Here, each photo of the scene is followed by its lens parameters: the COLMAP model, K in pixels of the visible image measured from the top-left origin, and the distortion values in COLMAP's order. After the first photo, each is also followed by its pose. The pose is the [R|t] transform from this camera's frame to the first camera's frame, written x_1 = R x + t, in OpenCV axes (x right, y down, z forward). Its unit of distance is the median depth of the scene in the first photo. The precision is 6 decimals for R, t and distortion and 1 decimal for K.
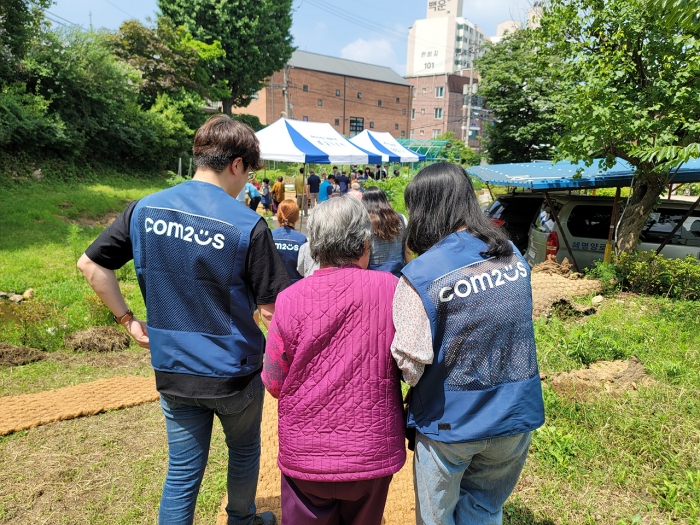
lens RADIAL K [[503.0, 0, 353.1], [0, 503.0, 267.2], [0, 0, 1]] dist [-0.011652, -0.015057]
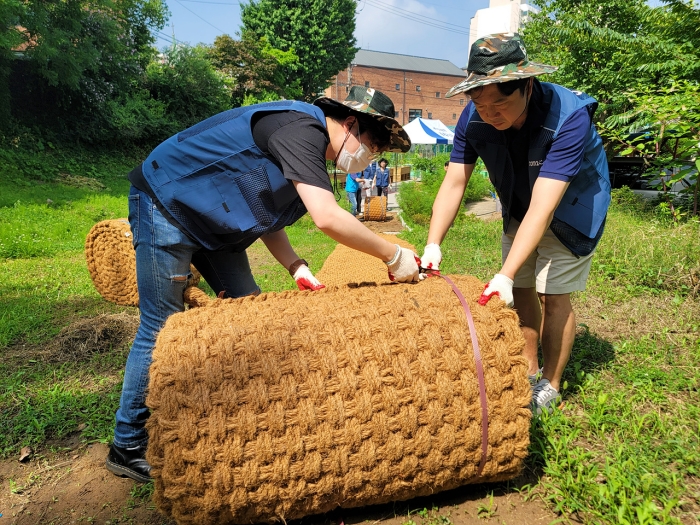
lens RADIAL K [[503.0, 0, 345.9], [0, 503.0, 259.6], [0, 0, 1]] dist [-0.011652, -0.015057]
pose [[0.990640, -0.000620, -0.136498, 0.012235], [0.000246, 0.999996, -0.002763, 0.044276], [0.136499, 0.002703, 0.990636, -0.137178]]
